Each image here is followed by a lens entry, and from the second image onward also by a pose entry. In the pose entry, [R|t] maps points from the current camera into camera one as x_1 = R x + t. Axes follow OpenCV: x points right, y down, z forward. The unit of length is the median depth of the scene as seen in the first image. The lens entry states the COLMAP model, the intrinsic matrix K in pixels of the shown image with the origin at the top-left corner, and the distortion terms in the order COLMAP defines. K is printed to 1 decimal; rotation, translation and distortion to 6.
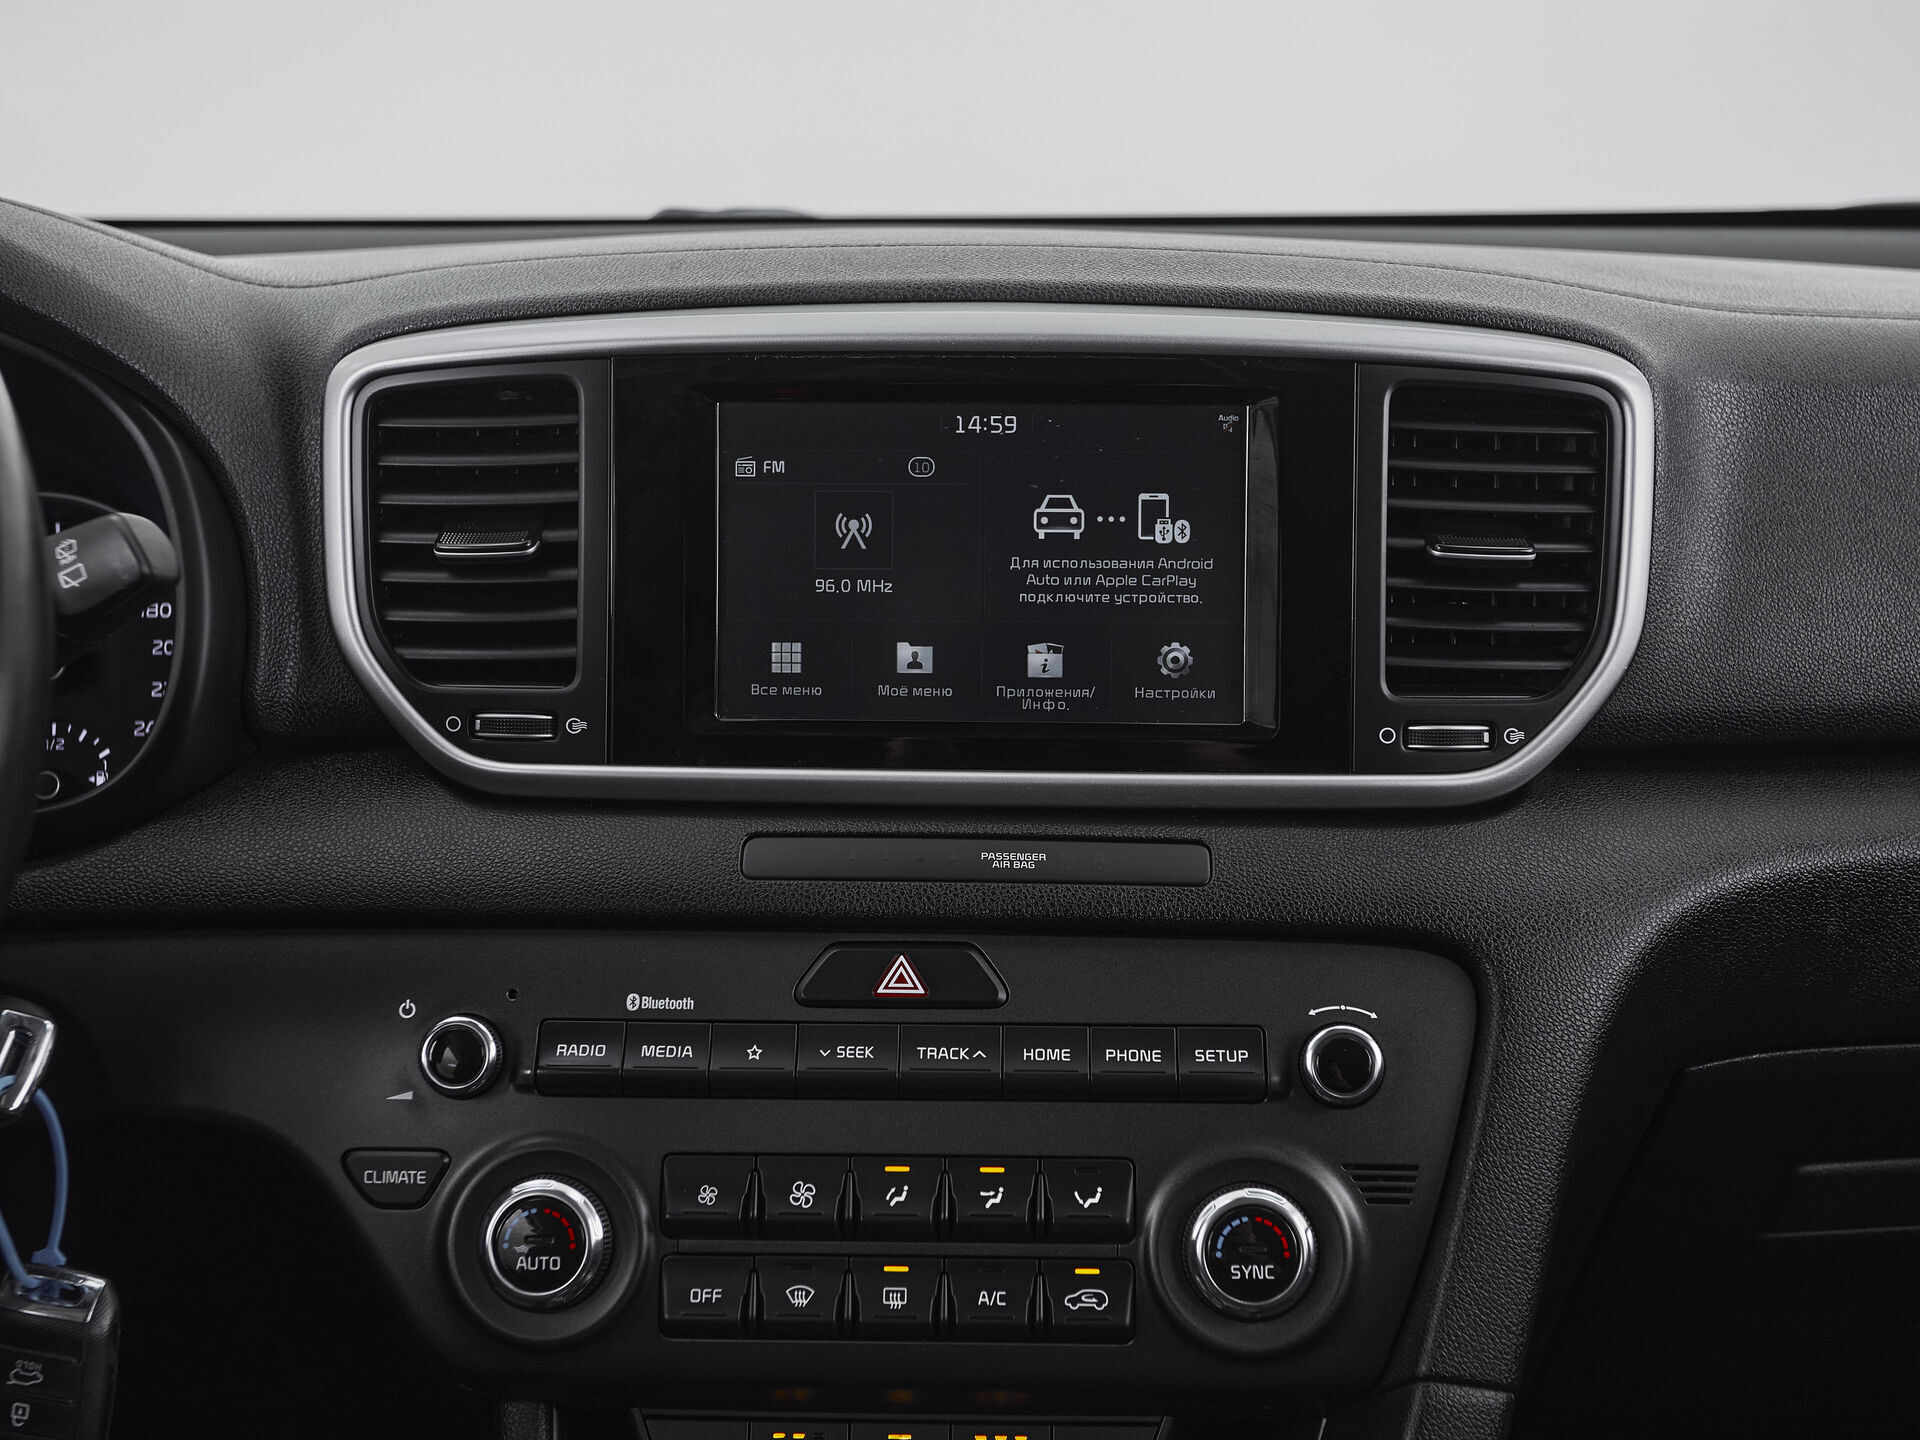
lens RADIAL K [[2342.8, 0, 940.2], [0, 2342.8, 719.4], [0, 0, 1]] dist [0.003532, 0.195874]
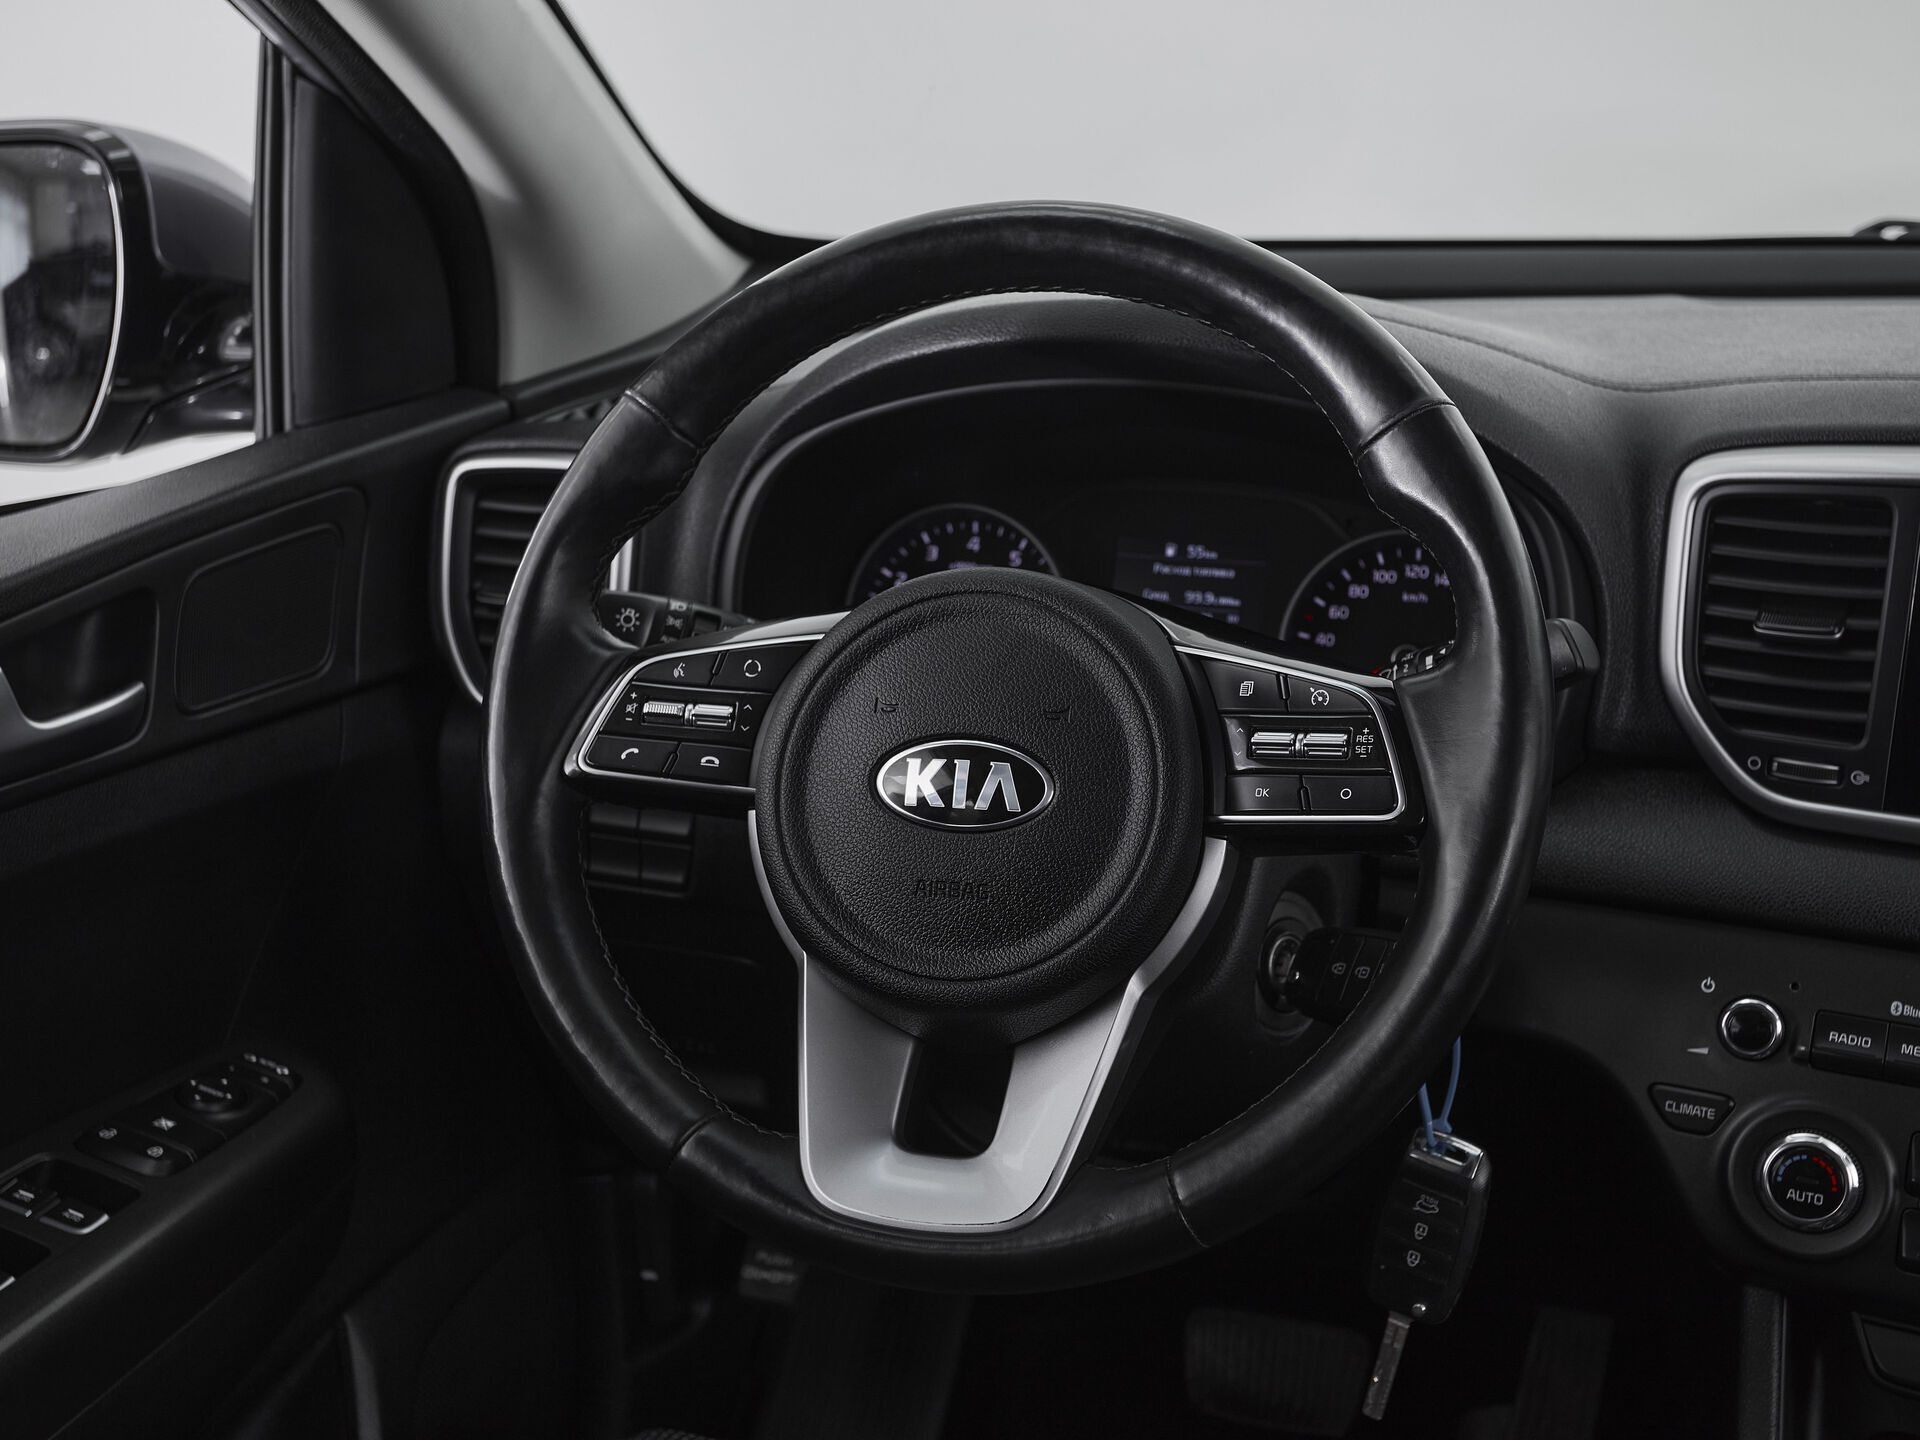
lens RADIAL K [[2326.6, 0, 954.3], [0, 2326.6, 722.1], [0, 0, 1]] dist [0.019251, 0.081744]
pose [[0.919230, 0.109110, -0.378301, -0.138136], [-0.071439, 0.991107, 0.112269, -0.140509], [0.387187, -0.076175, 0.918849, -0.357426]]
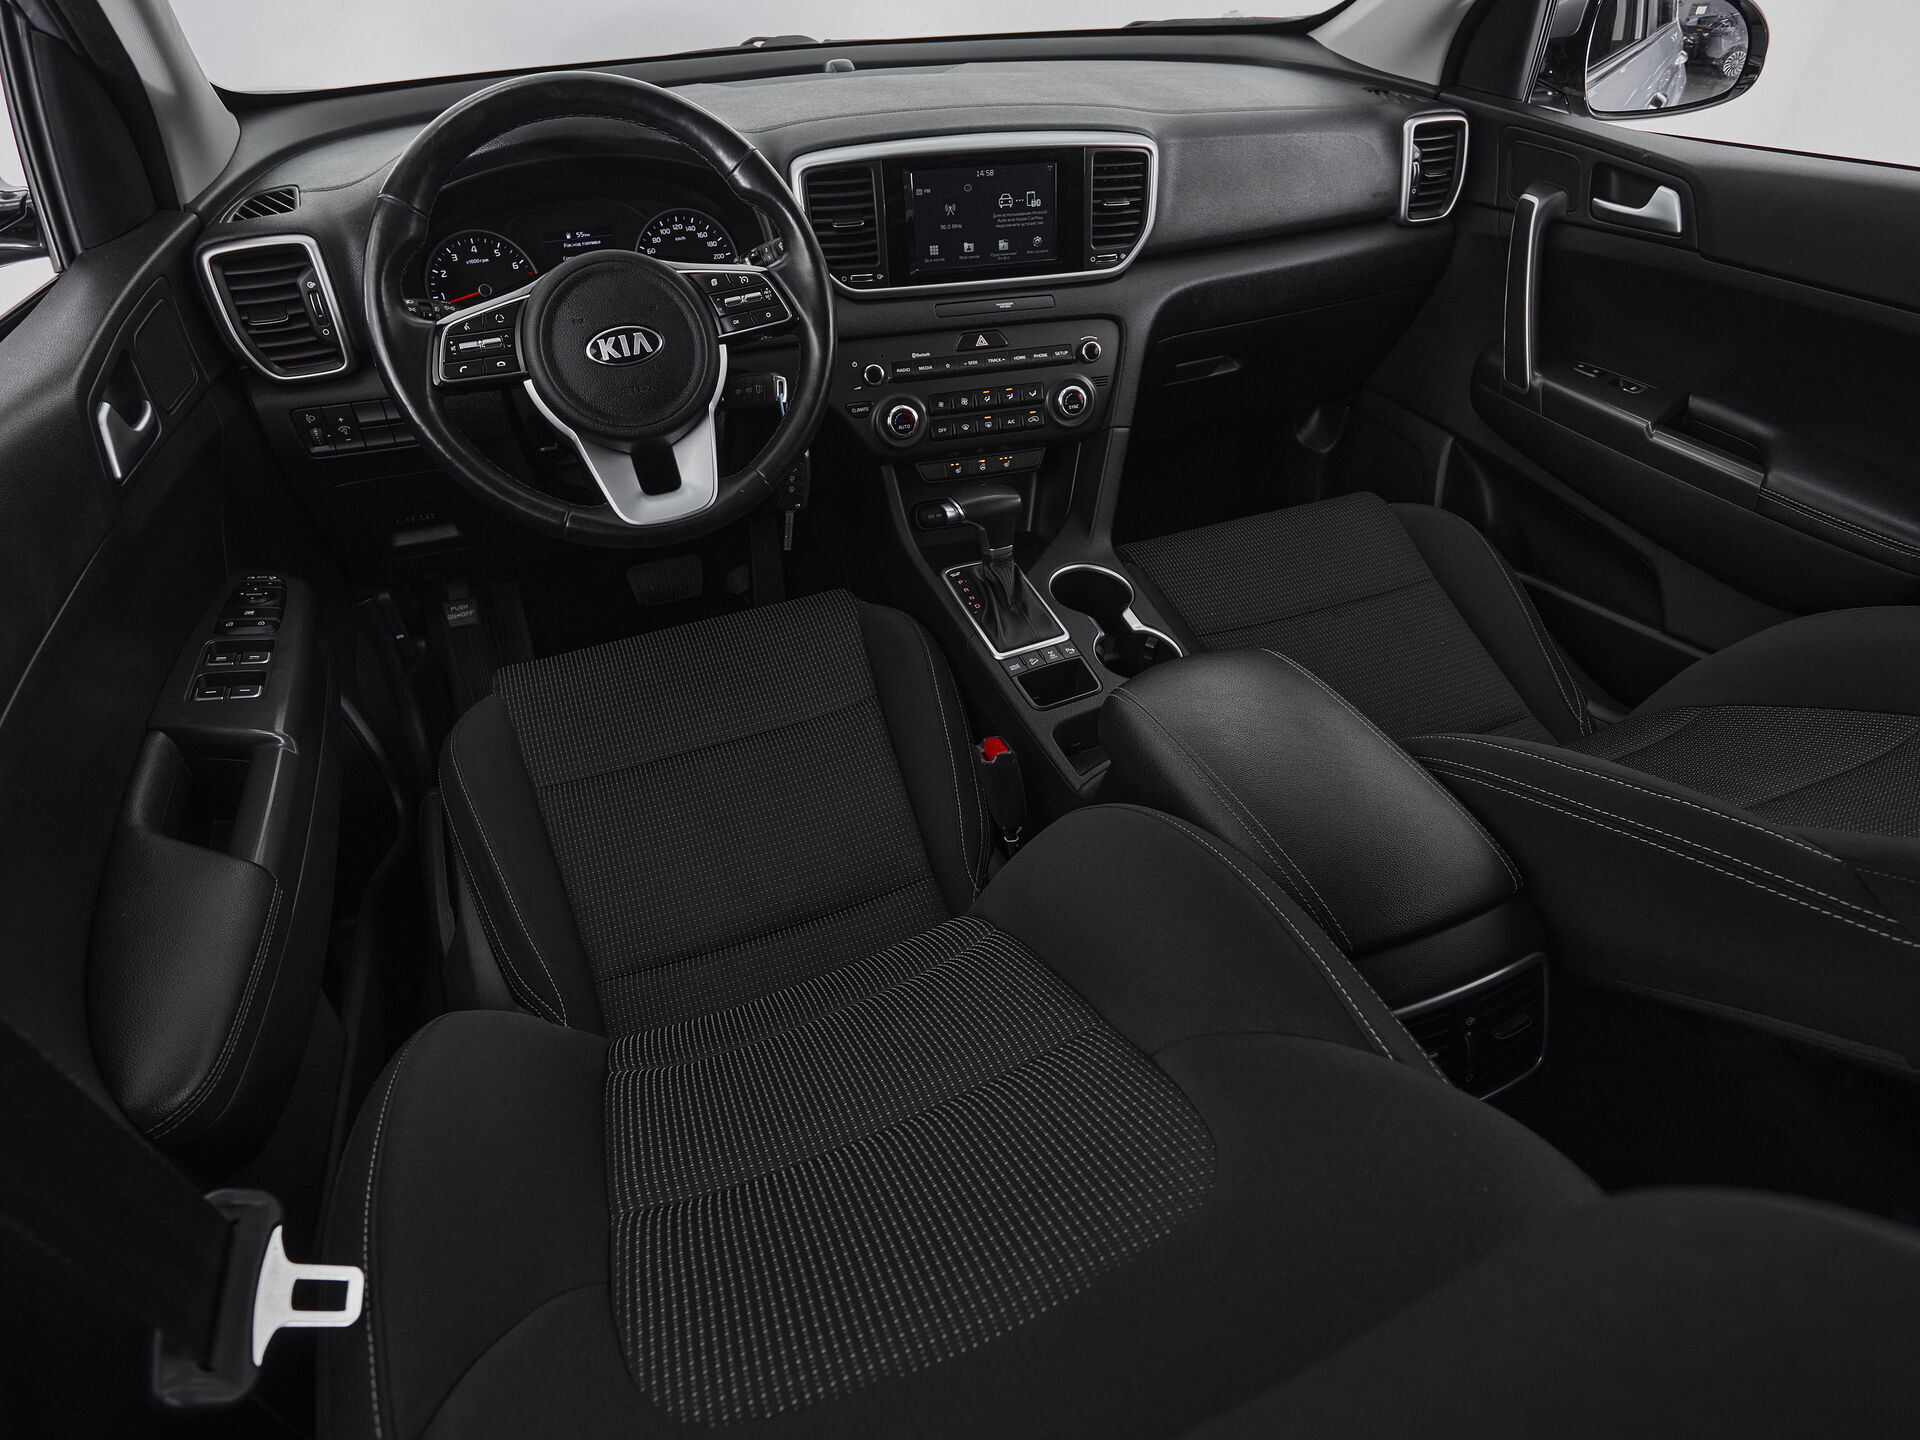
lens RADIAL K [[1053.7, 0, 953.5], [0, 1053.7, 715.3], [0, 0, 1]] dist [-0.000095, -0.000927]
pose [[0.955809, -0.189573, 0.224703, -0.565567], [0.064253, 0.880552, 0.469574, -0.163890], [-0.286881, -0.434385, 0.853820, -0.728353]]
